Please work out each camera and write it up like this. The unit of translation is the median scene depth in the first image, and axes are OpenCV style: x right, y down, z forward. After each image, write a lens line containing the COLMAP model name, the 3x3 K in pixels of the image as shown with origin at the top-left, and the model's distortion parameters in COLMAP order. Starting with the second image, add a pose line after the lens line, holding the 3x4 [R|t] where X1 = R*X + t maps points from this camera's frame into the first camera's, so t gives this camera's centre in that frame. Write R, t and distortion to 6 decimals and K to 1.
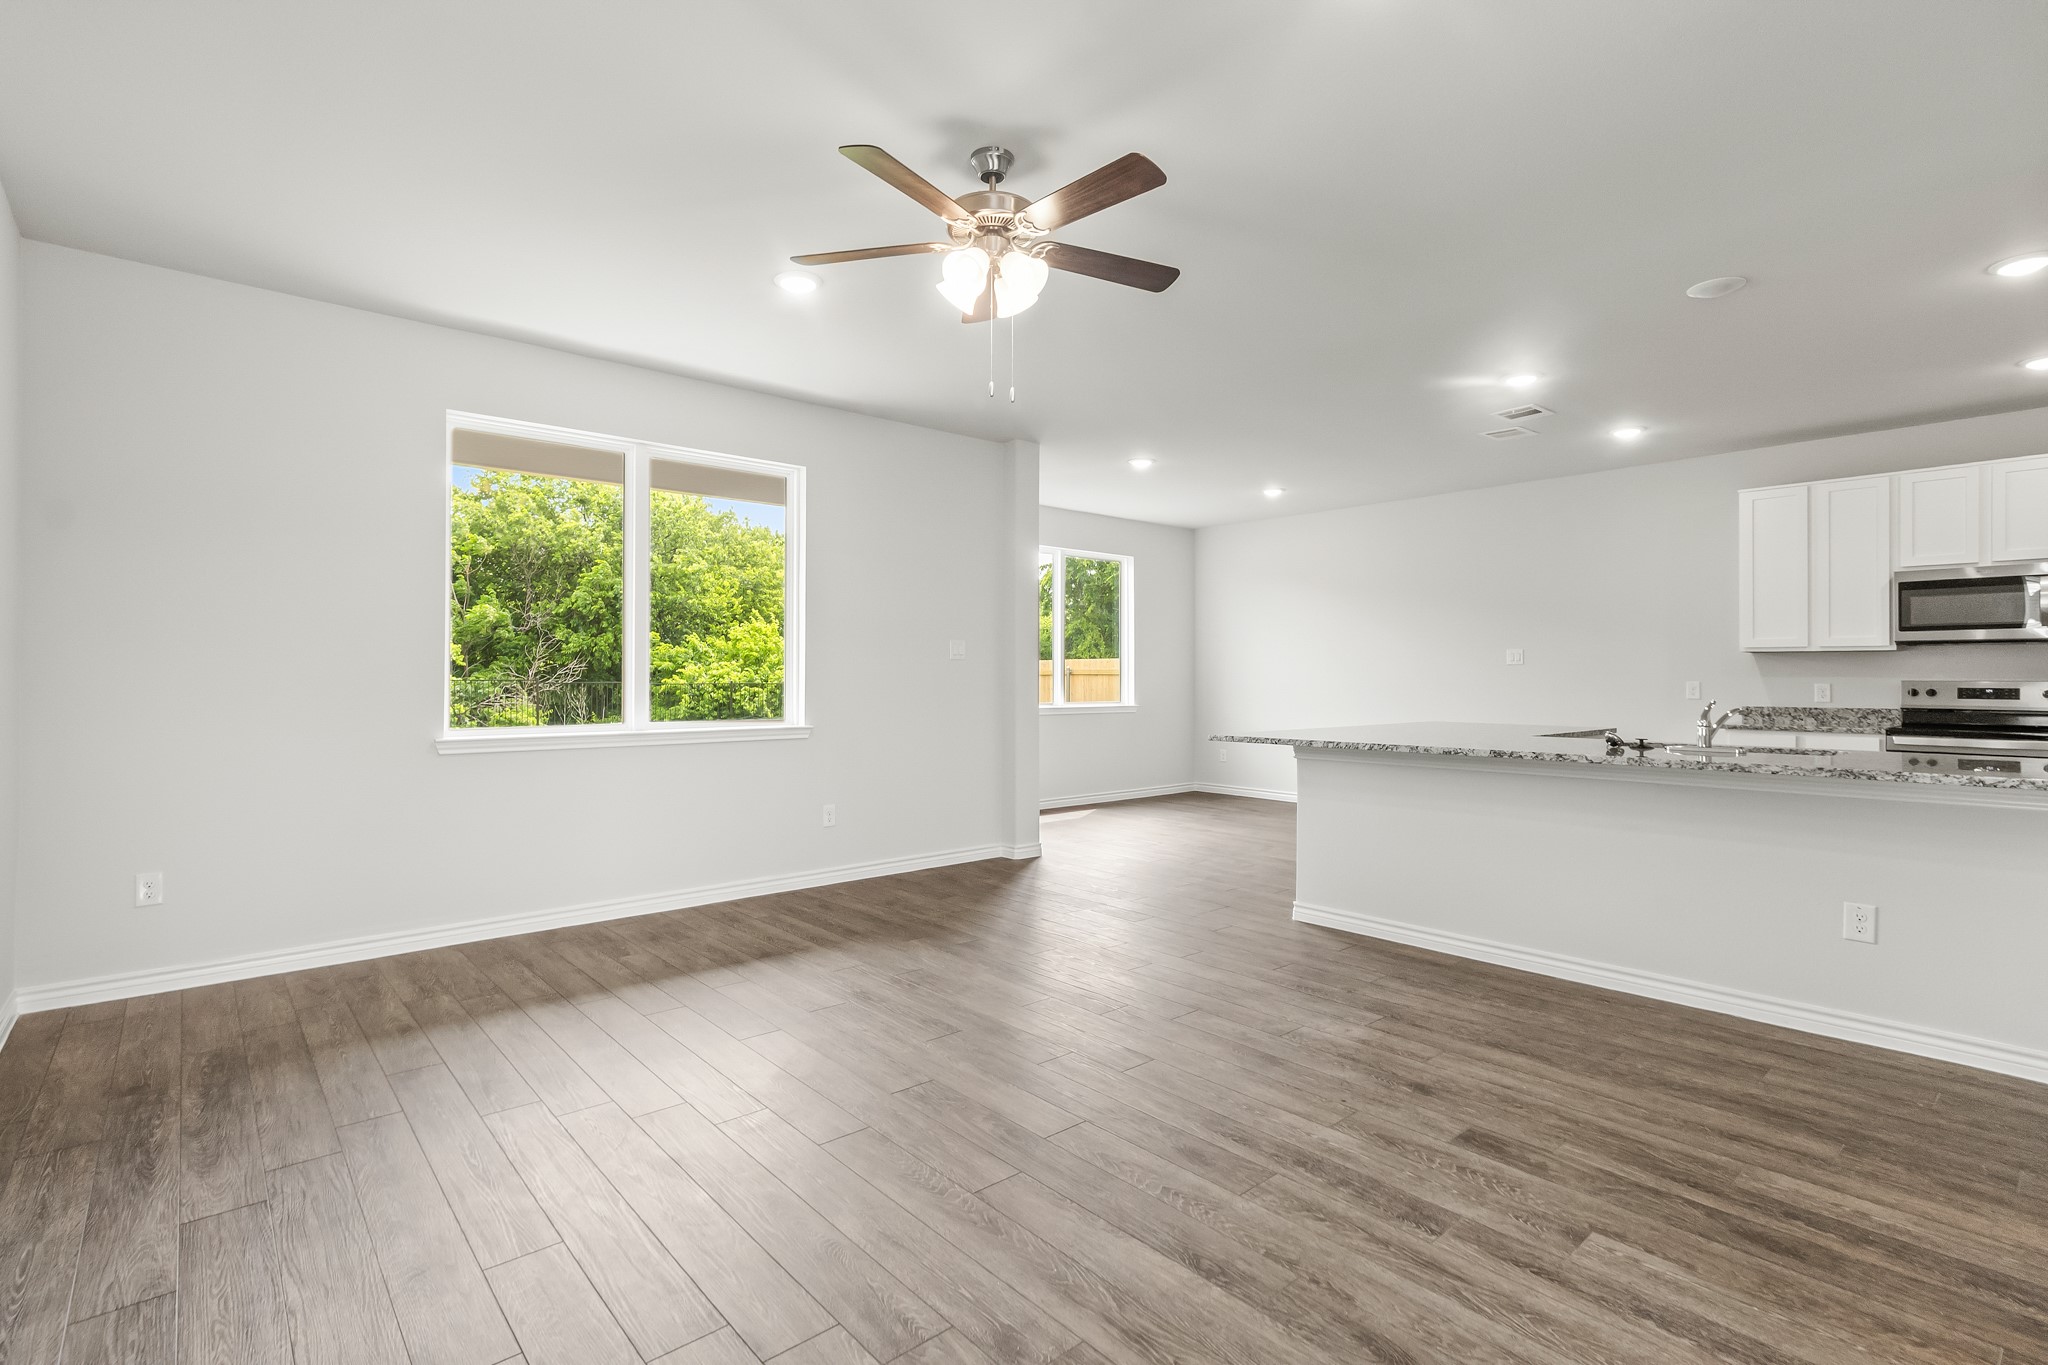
lens RADIAL K [[960.4, 0, 1015.3], [0, 960.4, 678.4], [0, 0, 1]] dist [0.004691, 0.001251]
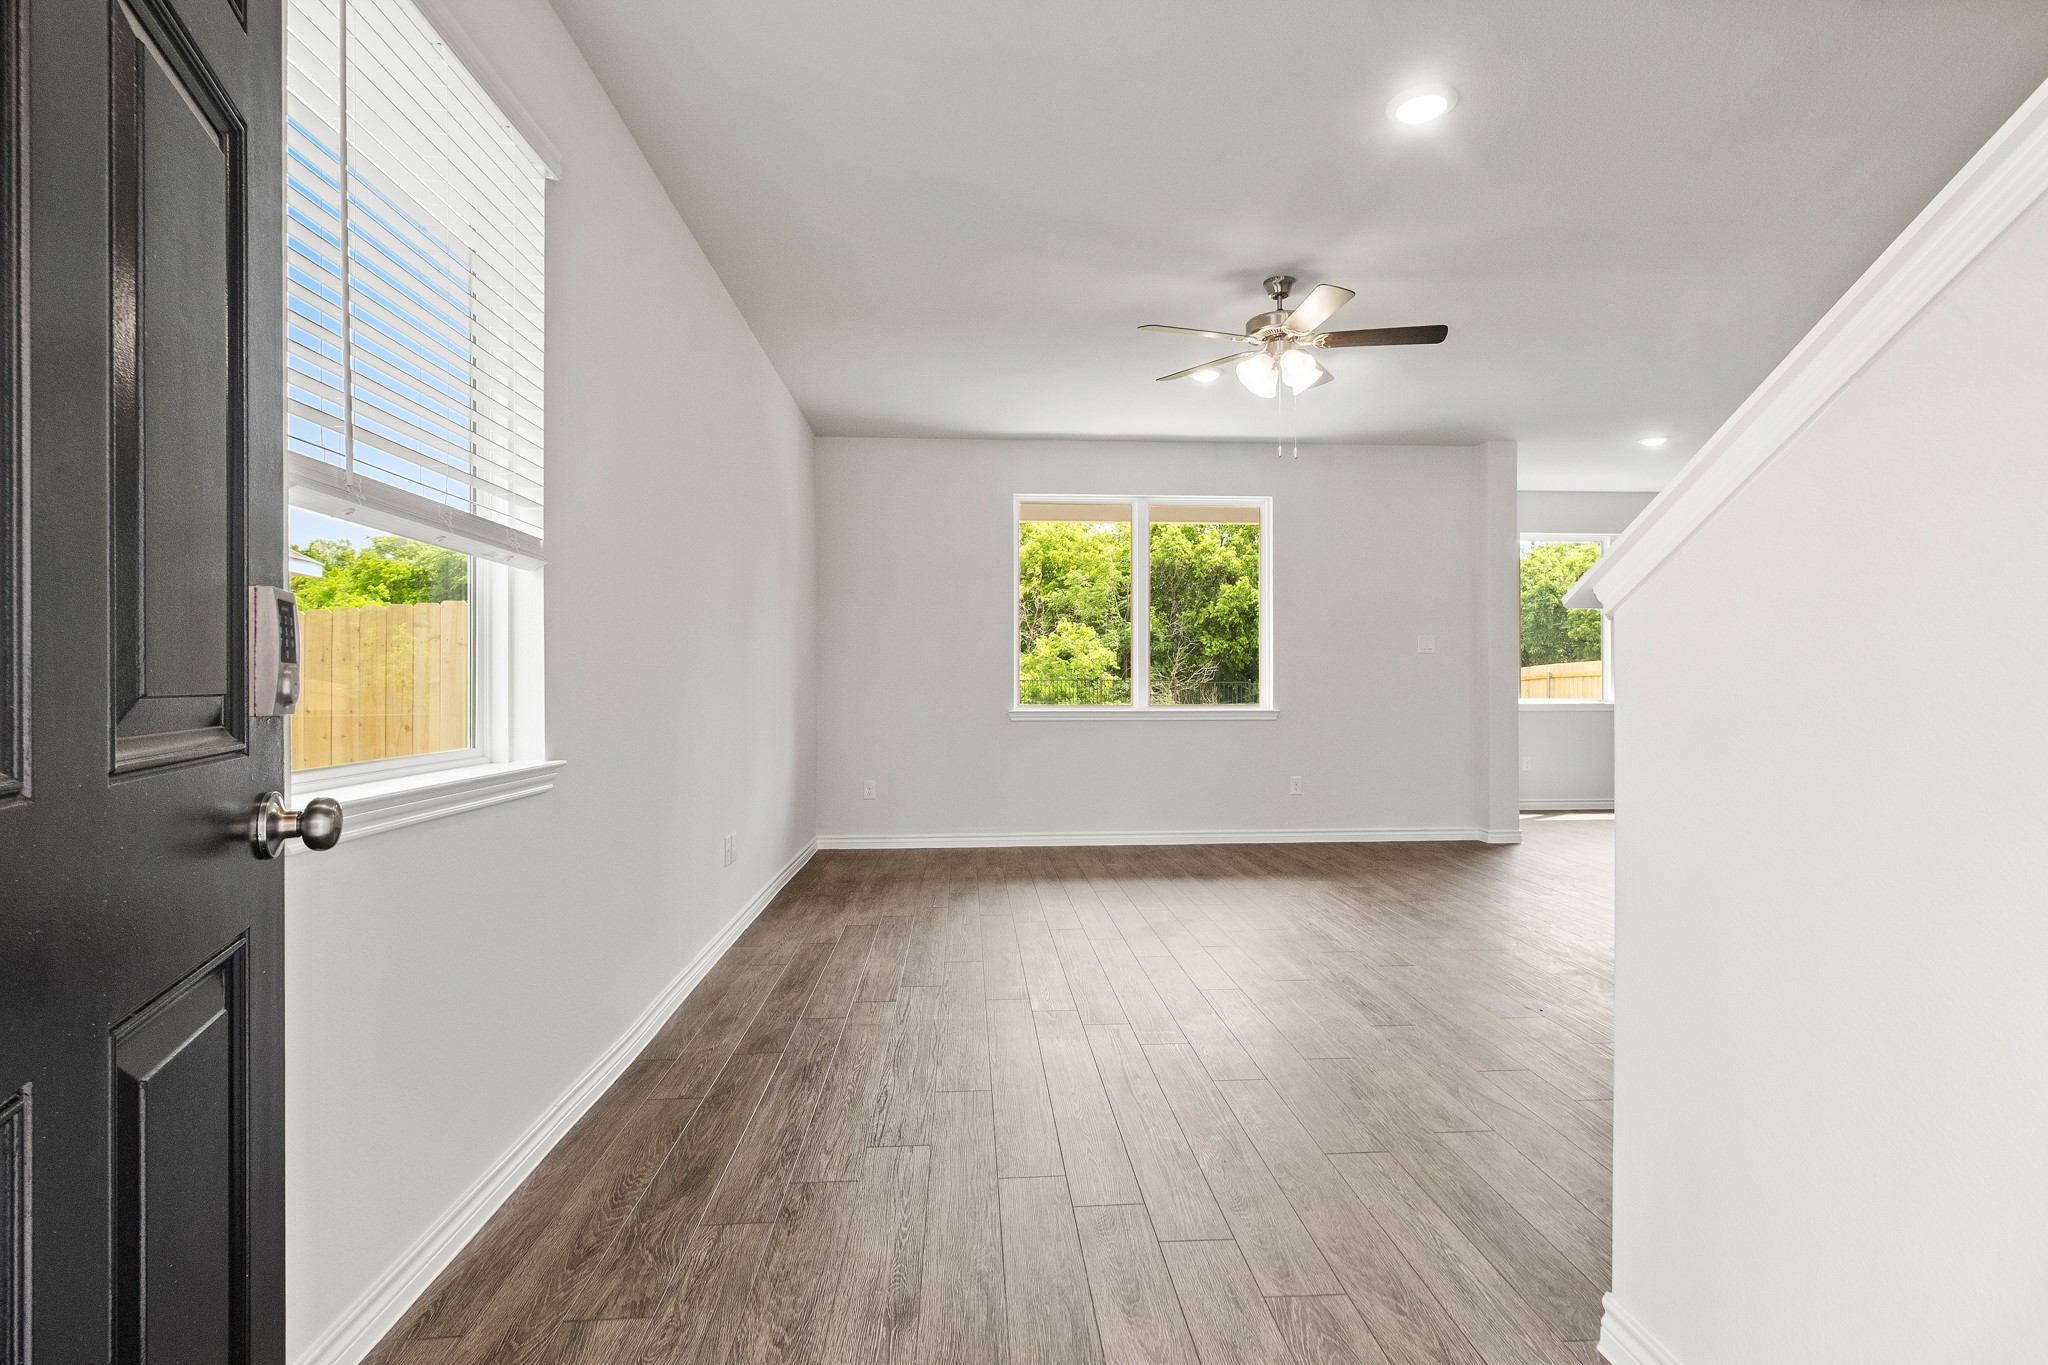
lens RADIAL K [[960.4, 0, 1025.3], [0, 960.4, 687.8], [0, 0, 1]] dist [0.004691, 0.001251]
pose [[0.799280, 0.002181, -0.600955, 0.225864], [0.001989, 0.999978, 0.006275, 0.011561], [0.600956, -0.006211, 0.799258, -0.139046]]
